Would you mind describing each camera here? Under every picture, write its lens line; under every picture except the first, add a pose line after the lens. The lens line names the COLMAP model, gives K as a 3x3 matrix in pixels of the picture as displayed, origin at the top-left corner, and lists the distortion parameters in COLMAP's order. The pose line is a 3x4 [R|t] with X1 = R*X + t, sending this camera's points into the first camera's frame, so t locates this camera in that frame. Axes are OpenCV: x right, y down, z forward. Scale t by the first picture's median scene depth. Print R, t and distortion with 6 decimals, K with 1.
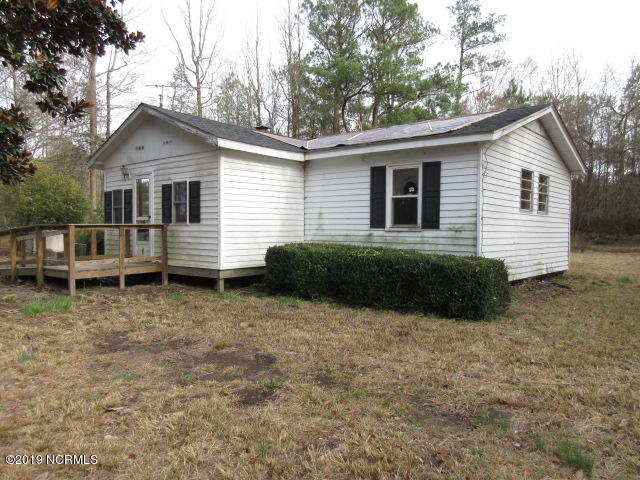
lens RADIAL K [[475.0, 0, 321.6], [0, 475.0, 237.8], [0, 0, 1]] dist [0.011591, 0.005092]
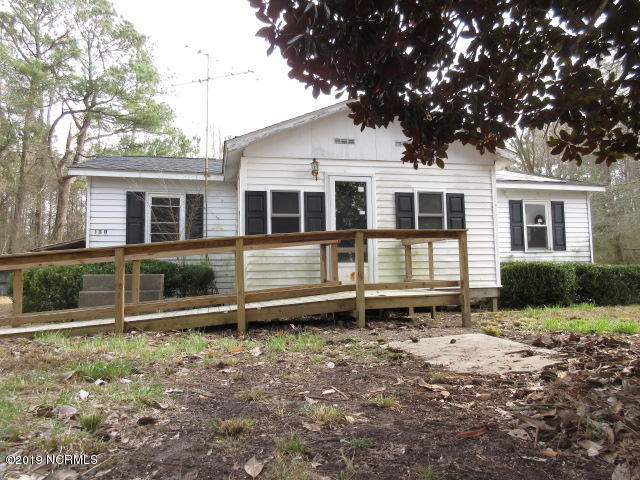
lens RADIAL K [[475.0, 0, 321.6], [0, 475.0, 237.8], [0, 0, 1]] dist [0.011591, 0.005092]
pose [[0.594534, 0.049445, 0.802549, -1.086676], [0.040709, 0.994976, -0.091458, 0.035897], [-0.803040, 0.087046, 0.589534, 0.642479]]
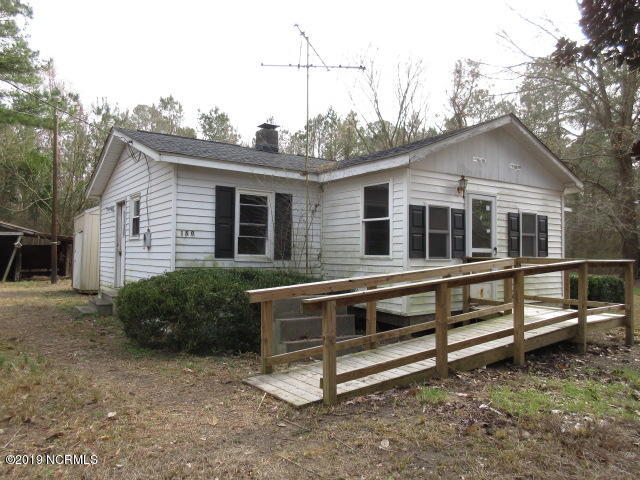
lens RADIAL K [[475.0, 0, 321.6], [0, 475.0, 237.8], [0, 0, 1]] dist [0.011591, 0.005092]
pose [[0.235813, 0.032137, 0.971267, -1.284574], [0.015534, 0.999201, -0.036833, -0.040305], [-0.971674, 0.023774, 0.235125, 1.154415]]
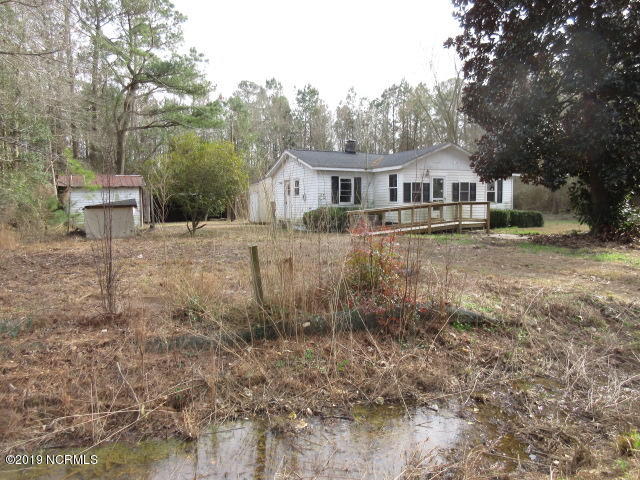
lens RADIAL K [[475.0, 0, 321.6], [0, 475.0, 237.8], [0, 0, 1]] dist [0.011591, 0.005092]
pose [[0.403655, -0.073024, 0.911992, -2.498987], [0.031182, 0.997329, 0.066056, -0.028610], [-0.914380, 0.001774, 0.404854, 0.705968]]
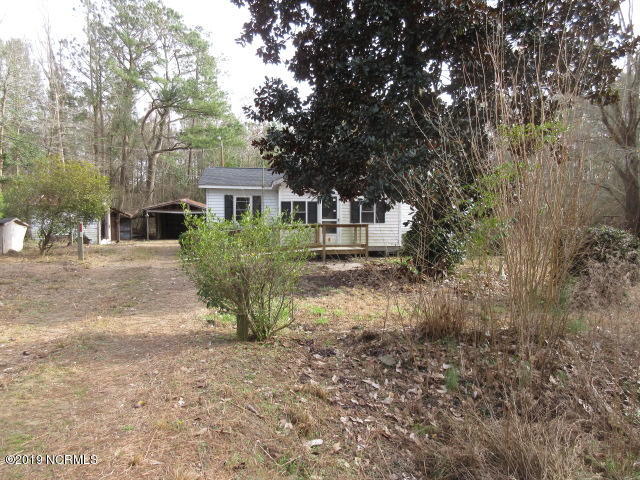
lens RADIAL K [[475.0, 0, 321.6], [0, 475.0, 237.8], [0, 0, 1]] dist [0.011591, 0.005092]
pose [[0.657323, -0.031193, 0.752964, -1.771915], [0.020637, 0.999513, 0.023390, -0.020197], [-0.753327, 0.000164, 0.657646, -0.074659]]
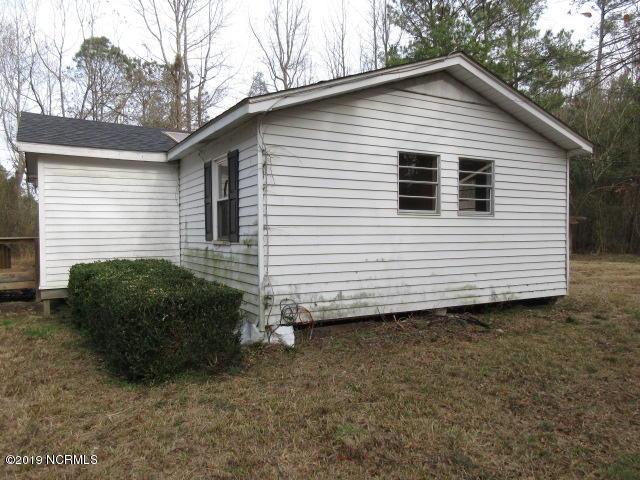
lens RADIAL K [[475.0, 0, 321.6], [0, 475.0, 237.8], [0, 0, 1]] dist [0.011591, 0.005092]
pose [[0.941239, -0.012732, -0.337501, 0.522052], [0.009977, 0.999901, -0.009895, -0.014291], [0.337594, 0.005946, 0.941273, 0.302833]]
